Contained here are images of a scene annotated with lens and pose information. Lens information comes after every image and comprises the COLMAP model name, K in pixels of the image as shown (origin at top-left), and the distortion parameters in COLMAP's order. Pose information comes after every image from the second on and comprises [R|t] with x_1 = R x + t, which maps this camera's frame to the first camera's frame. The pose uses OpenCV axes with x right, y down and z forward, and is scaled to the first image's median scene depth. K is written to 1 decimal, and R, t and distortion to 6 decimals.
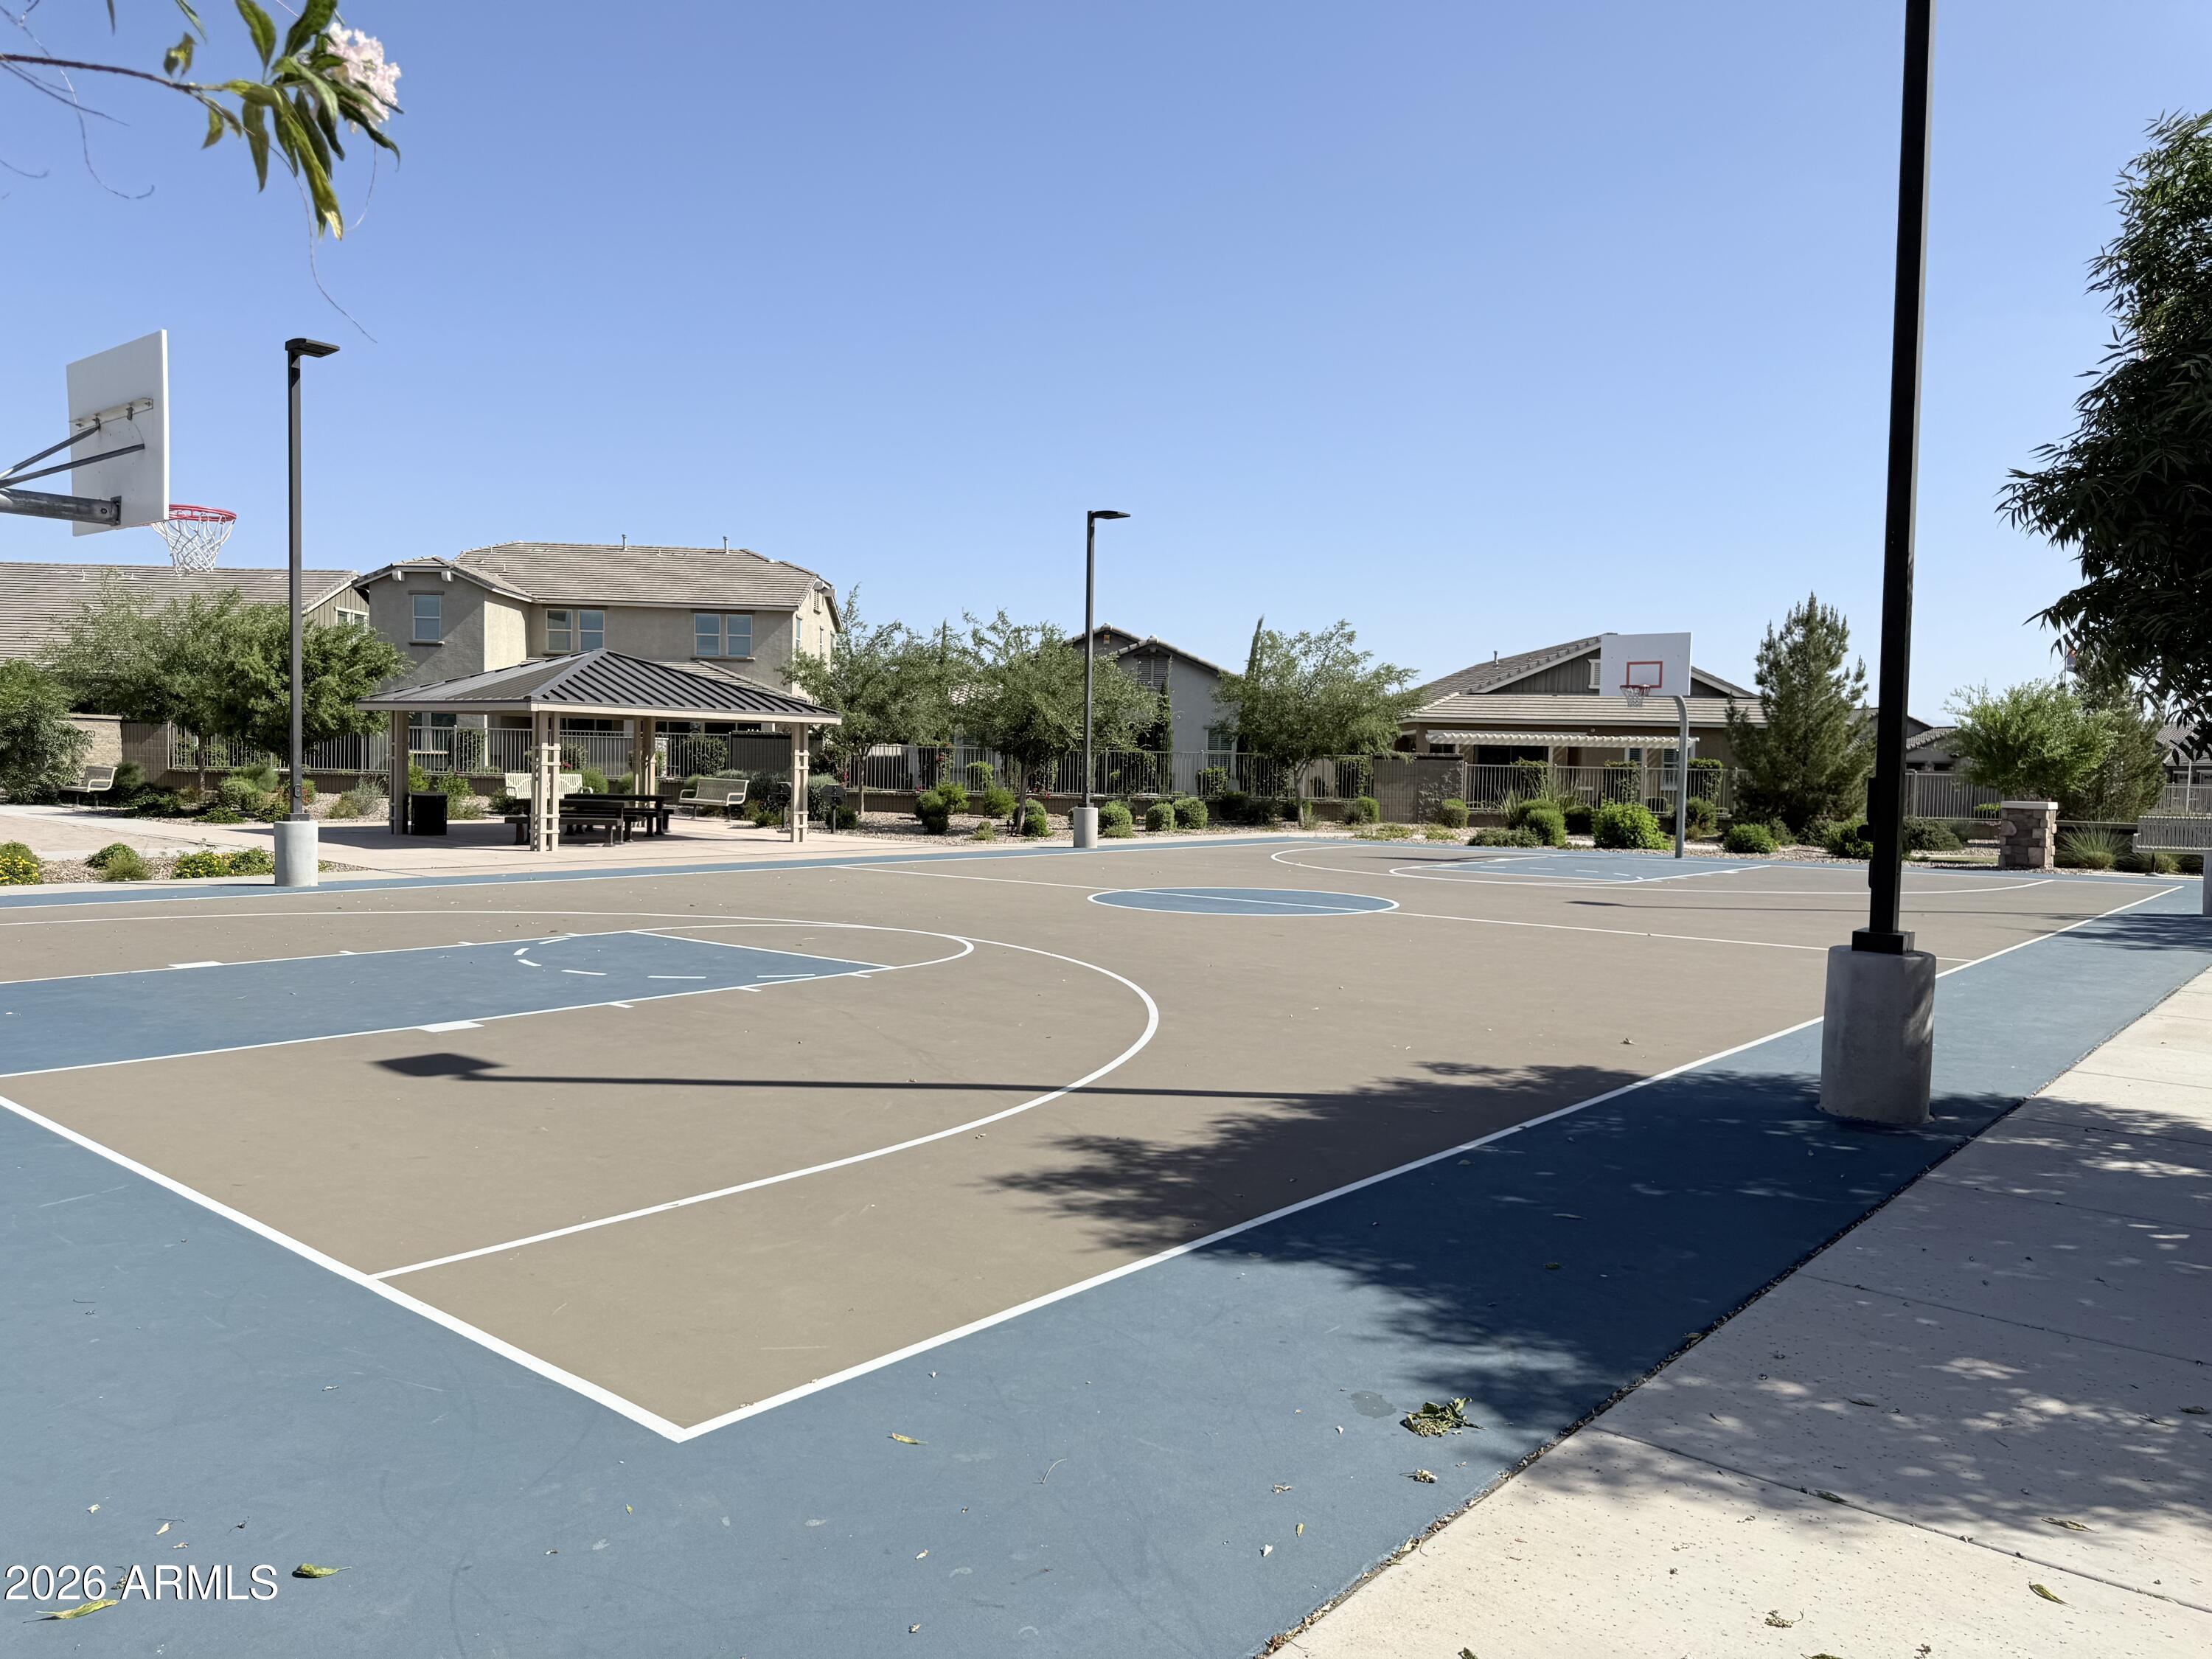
lens RADIAL K [[1603.9, 0, 1106.0], [0, 1603.9, 829.5], [0, 0, 1]] dist [-0.001524, -0.005171]
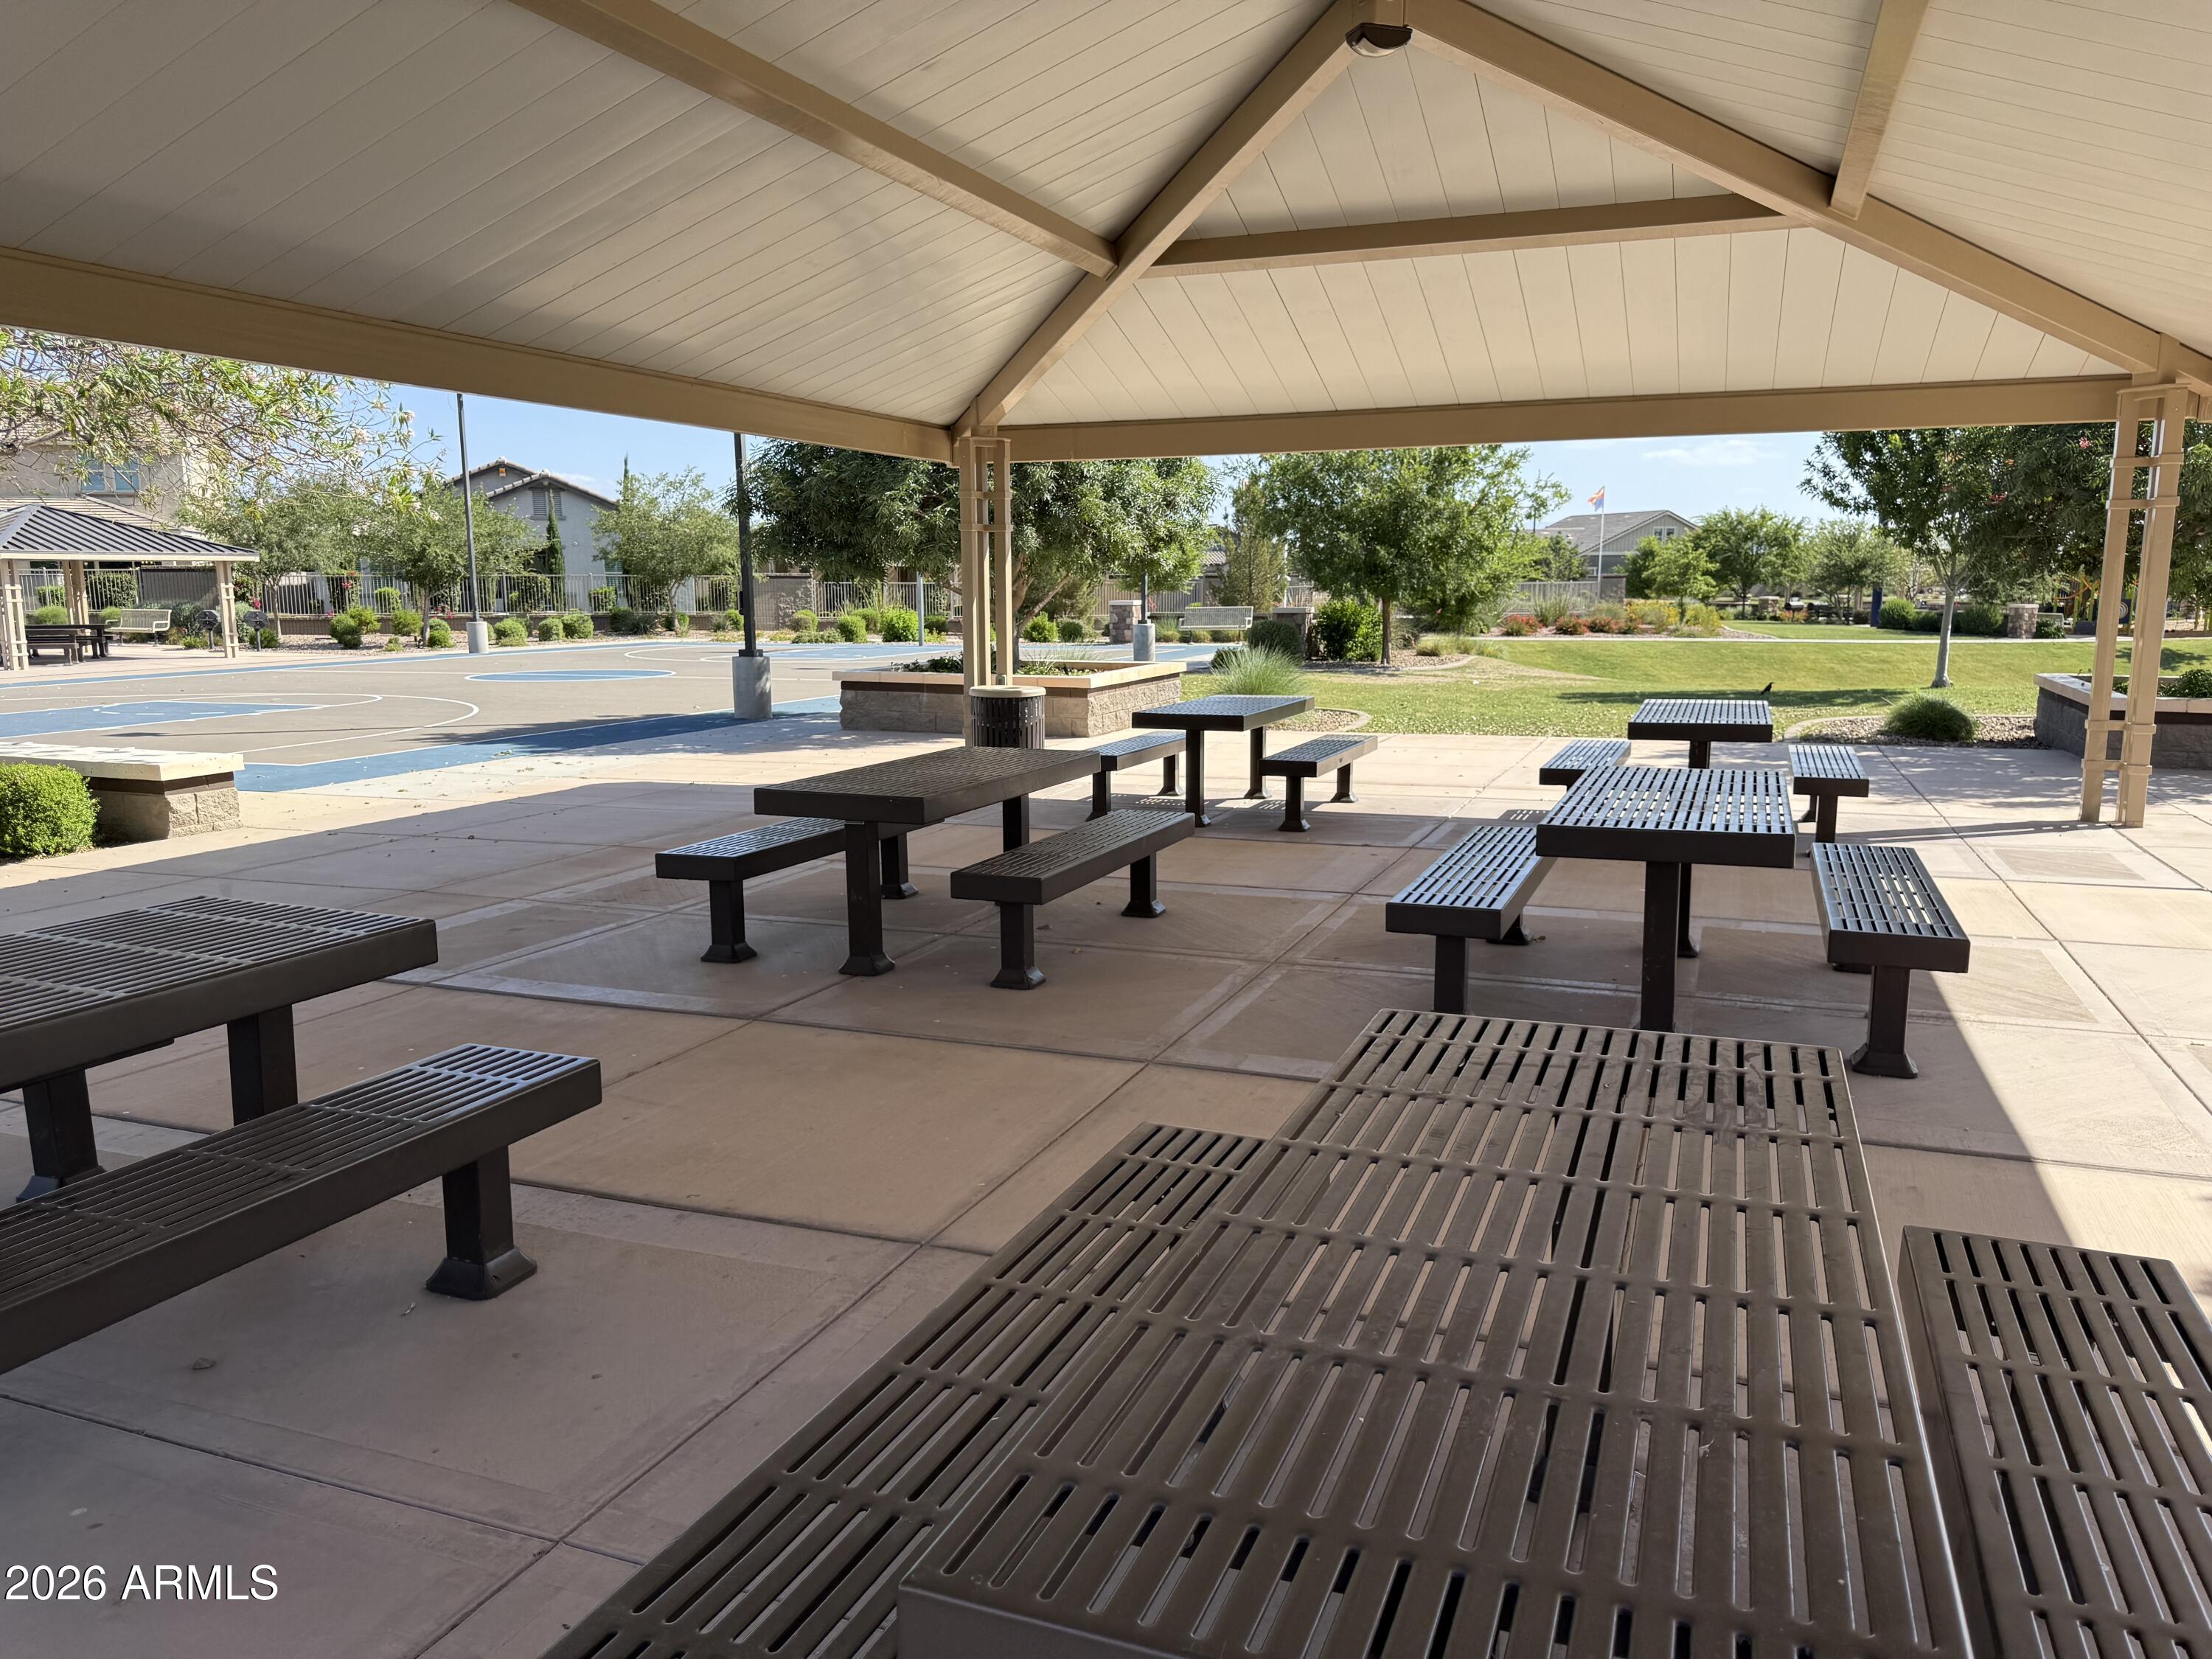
lens RADIAL K [[1603.9, 0, 1106.0], [0, 1603.9, 829.5], [0, 0, 1]] dist [-0.001524, -0.005171]
pose [[0.943419, -0.071975, 0.323697, 0.025870], [0.034160, 0.992061, 0.121026, 0.008938], [-0.329838, -0.103121, 0.938388, -0.293389]]
